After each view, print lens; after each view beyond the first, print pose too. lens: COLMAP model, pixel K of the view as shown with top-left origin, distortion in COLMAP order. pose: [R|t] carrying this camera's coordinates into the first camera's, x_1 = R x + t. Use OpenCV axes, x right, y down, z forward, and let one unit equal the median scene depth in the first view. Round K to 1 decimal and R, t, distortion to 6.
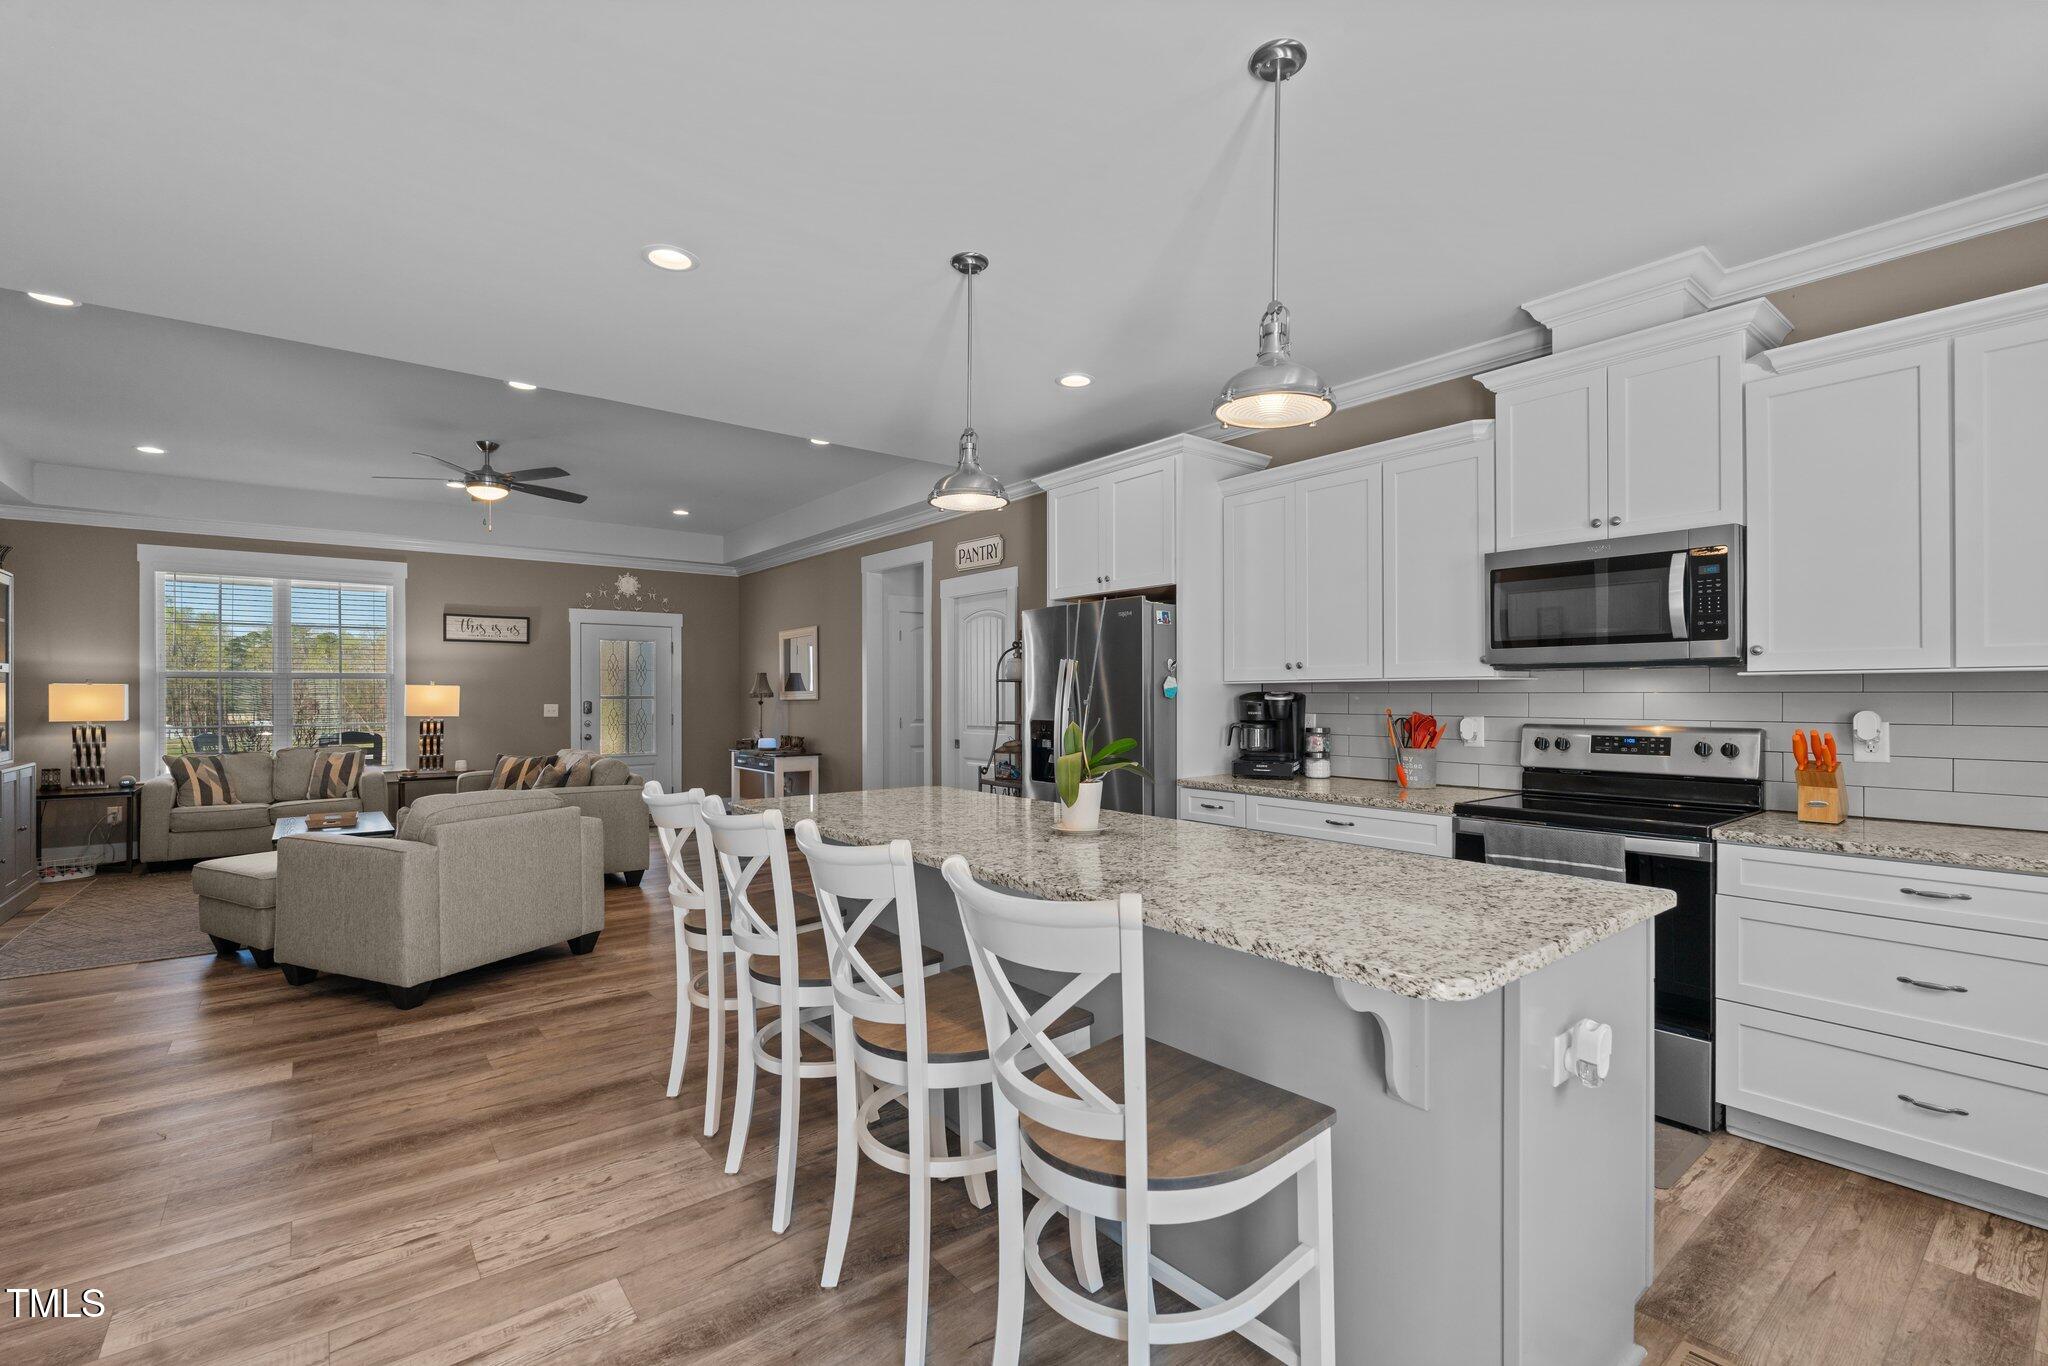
lens RADIAL K [[900.9, 0, 1024.7], [0, 900.9, 690.6], [0, 0, 1]] dist [-0.009251, 0.002046]
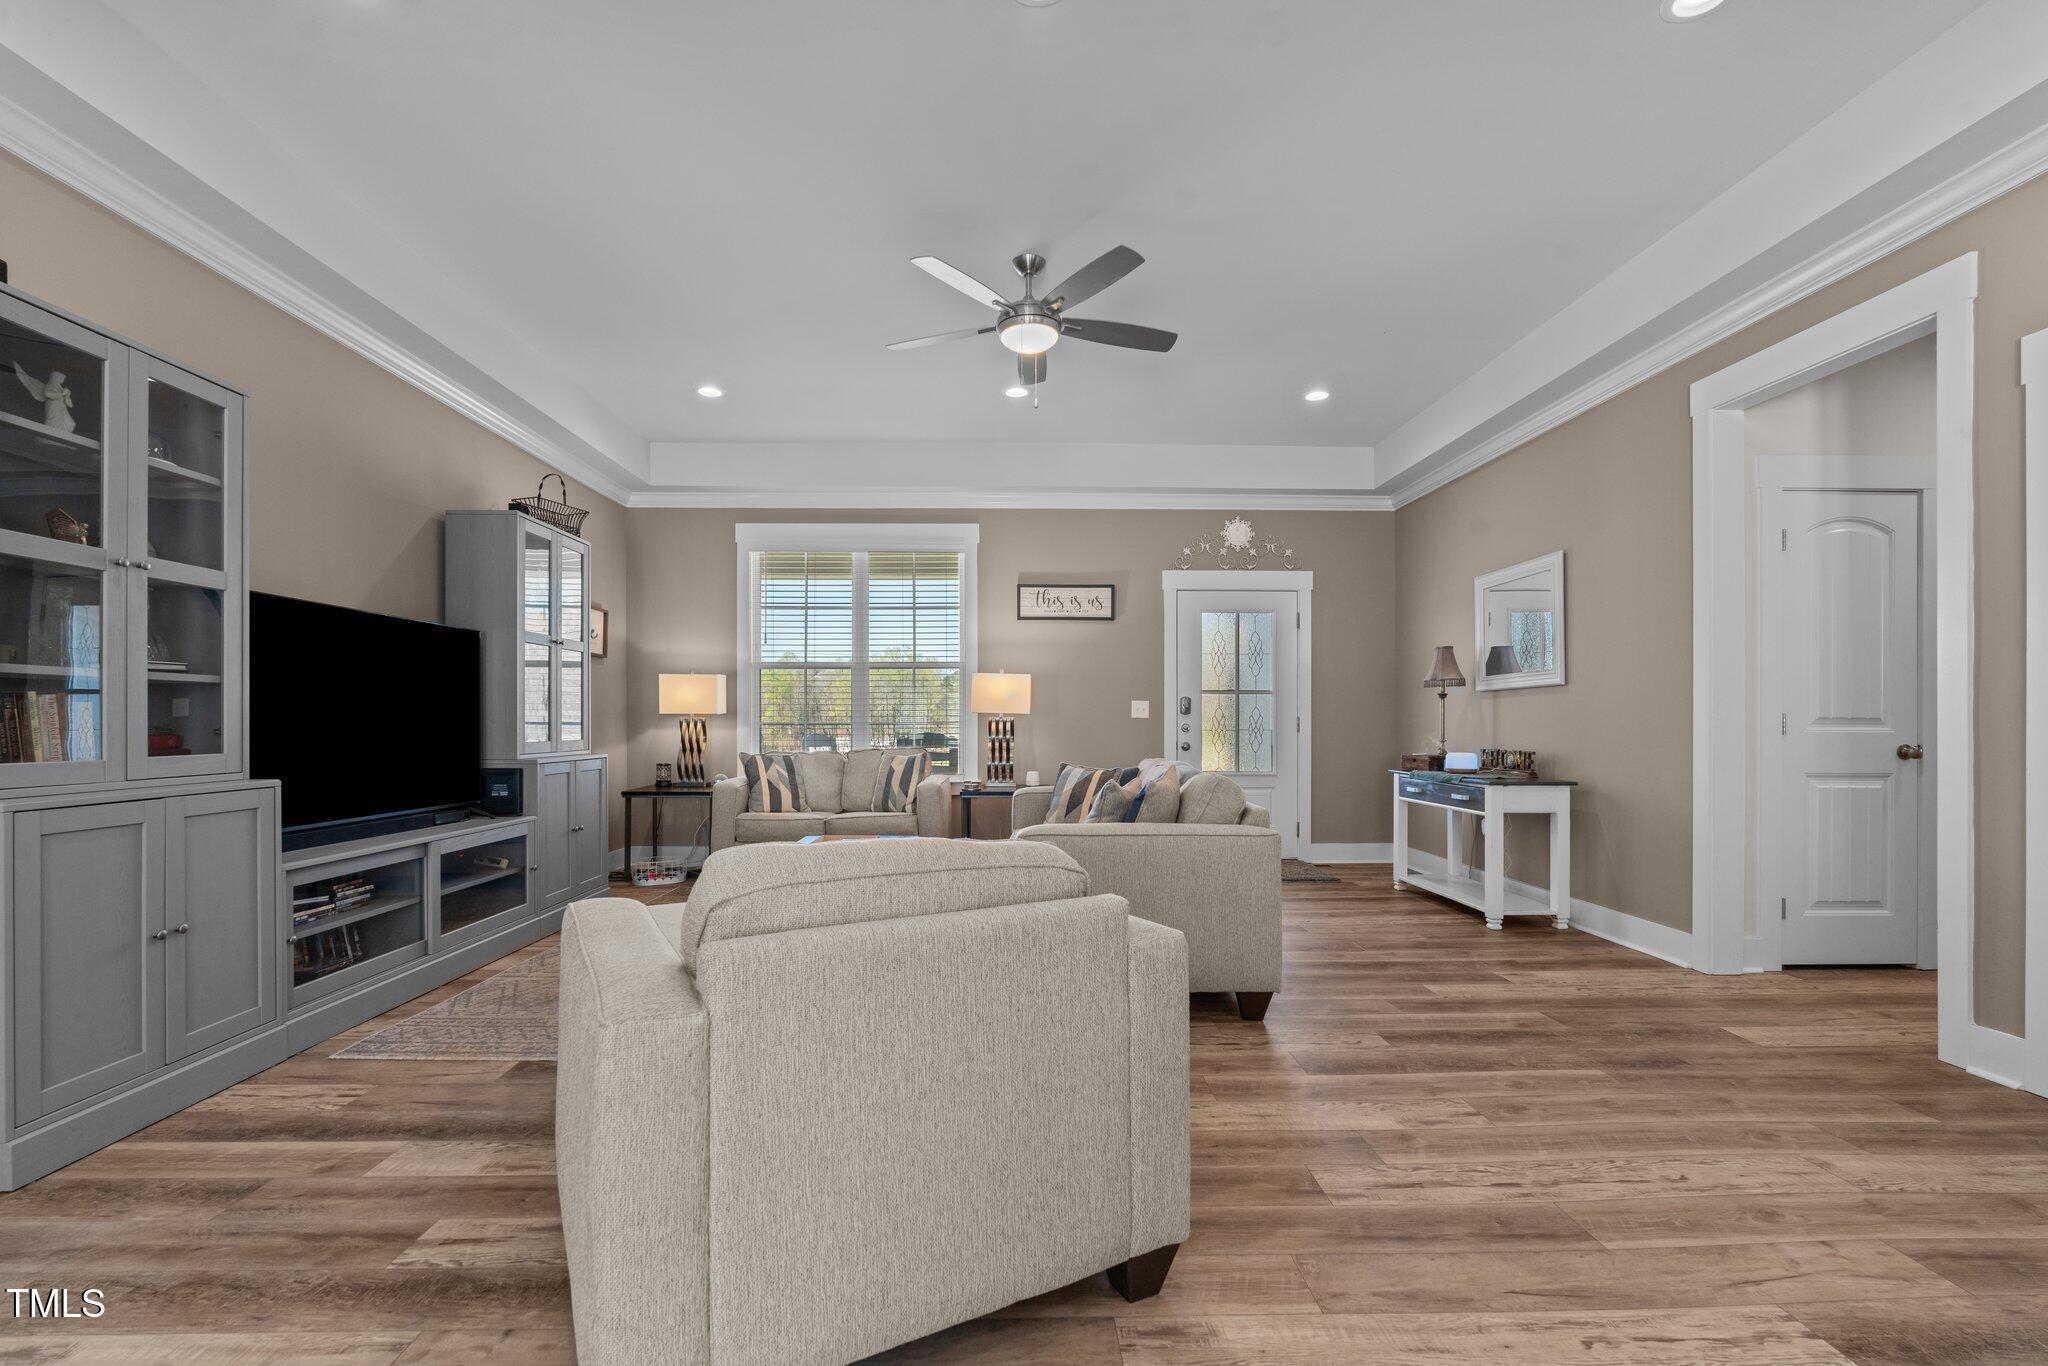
lens RADIAL K [[900.9, 0, 1021.1], [0, 900.9, 724.5], [0, 0, 1]] dist [-0.009251, 0.002046]
pose [[0.798675, 0.004251, -0.601747, -0.187096], [0.000418, 0.999971, 0.007619, 0.034292], [0.601762, -0.006337, 0.798650, 0.411098]]
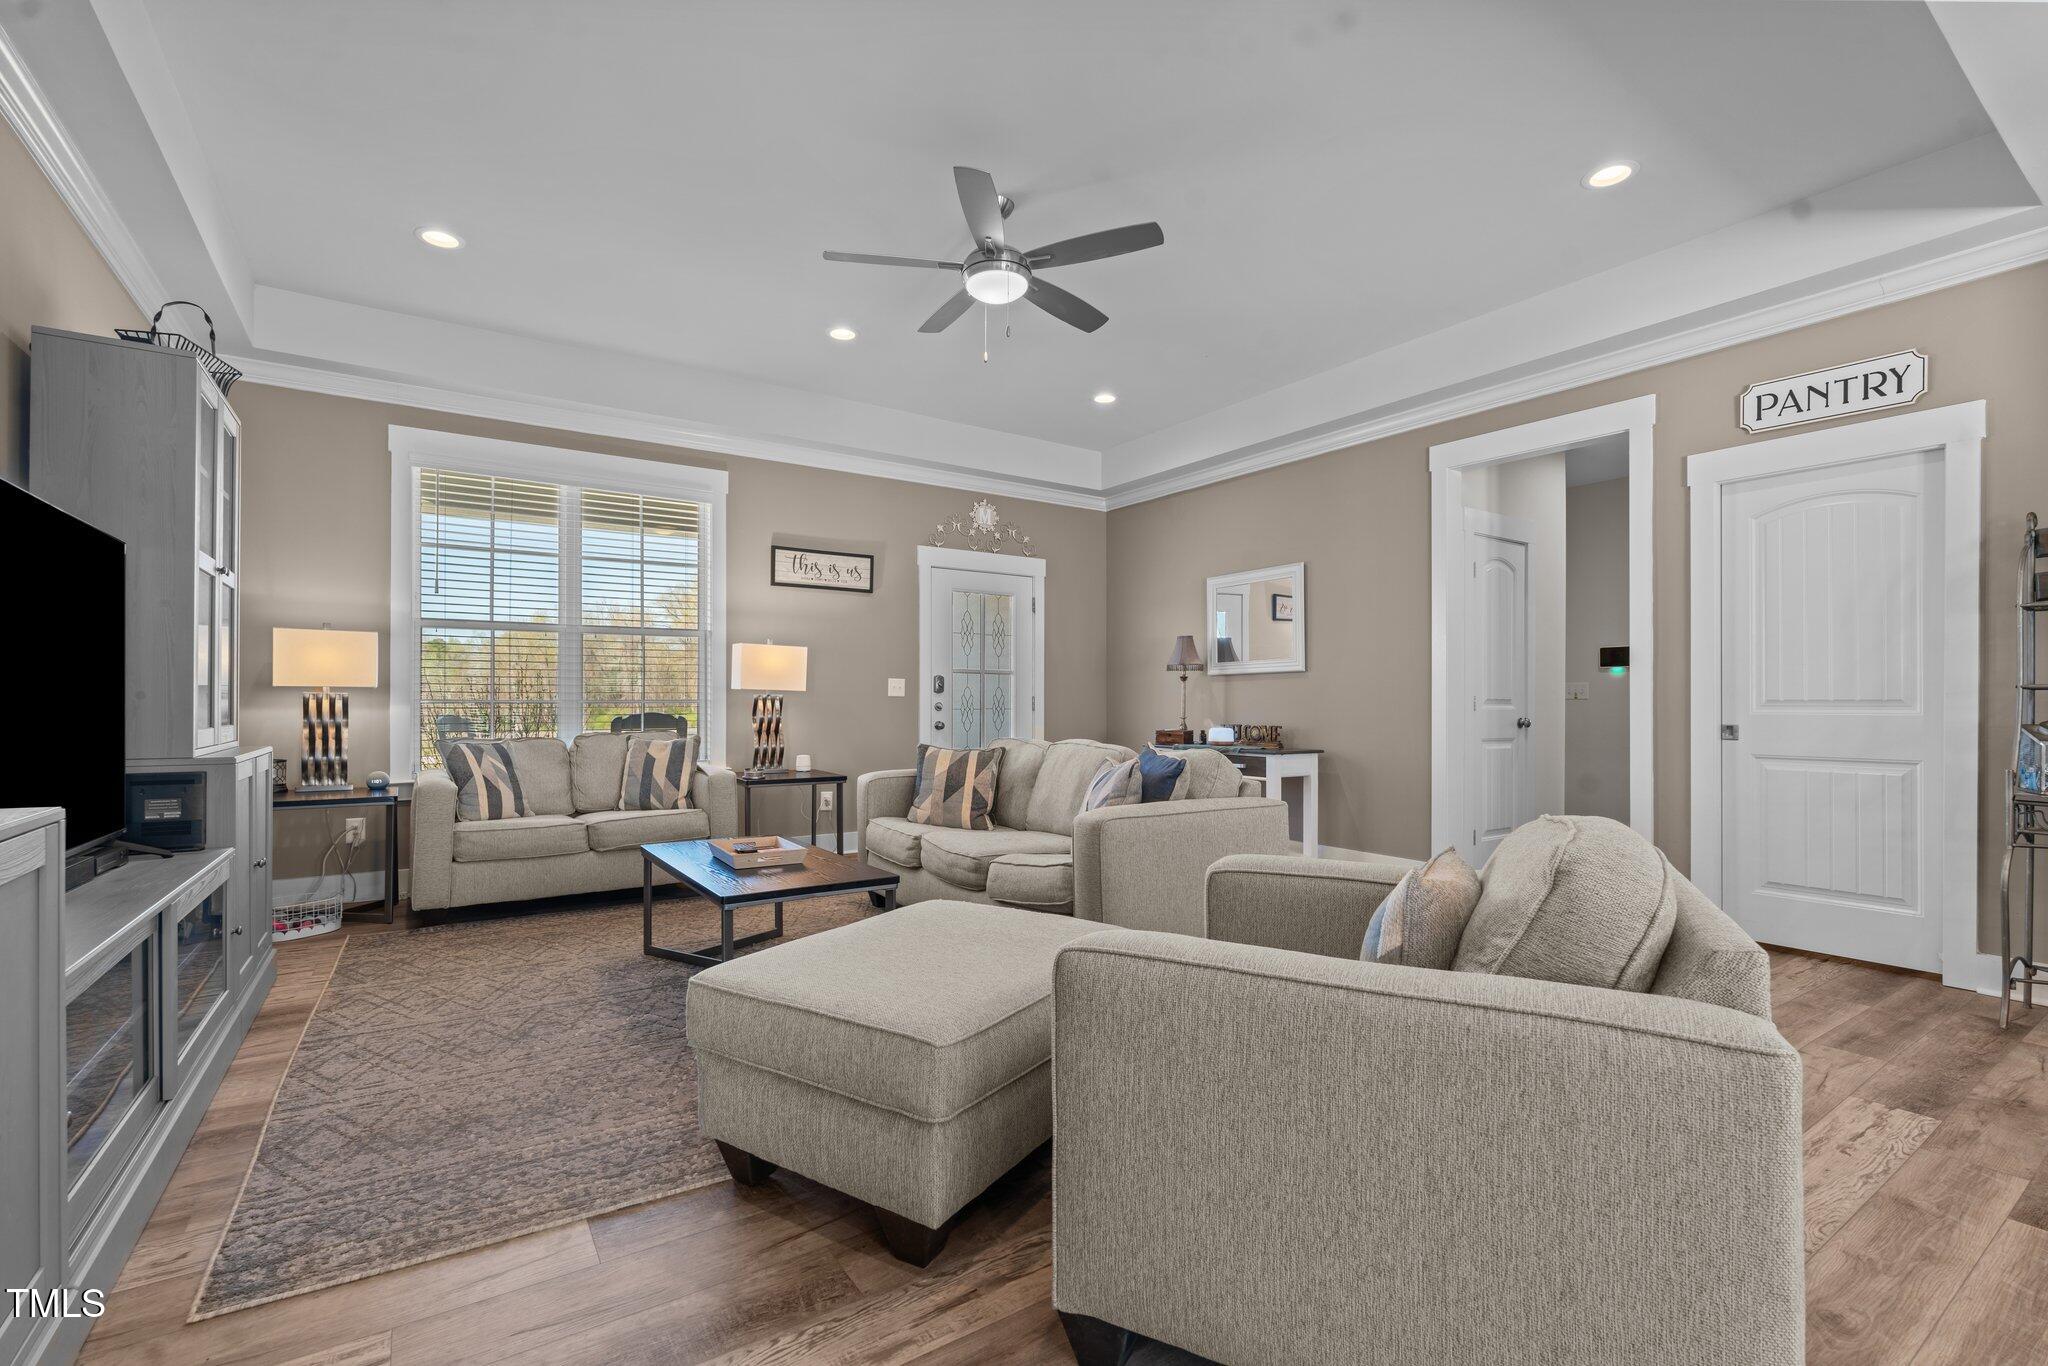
lens RADIAL K [[900.9, 0, 1022.7], [0, 900.9, 696.7], [0, 0, 1]] dist [-0.009251, 0.002046]
pose [[0.996904, 0.005317, -0.078450, -0.441202], [-0.005465, 0.999984, -0.001670, 0.035717], [0.078440, 0.002094, 0.996917, 0.350338]]
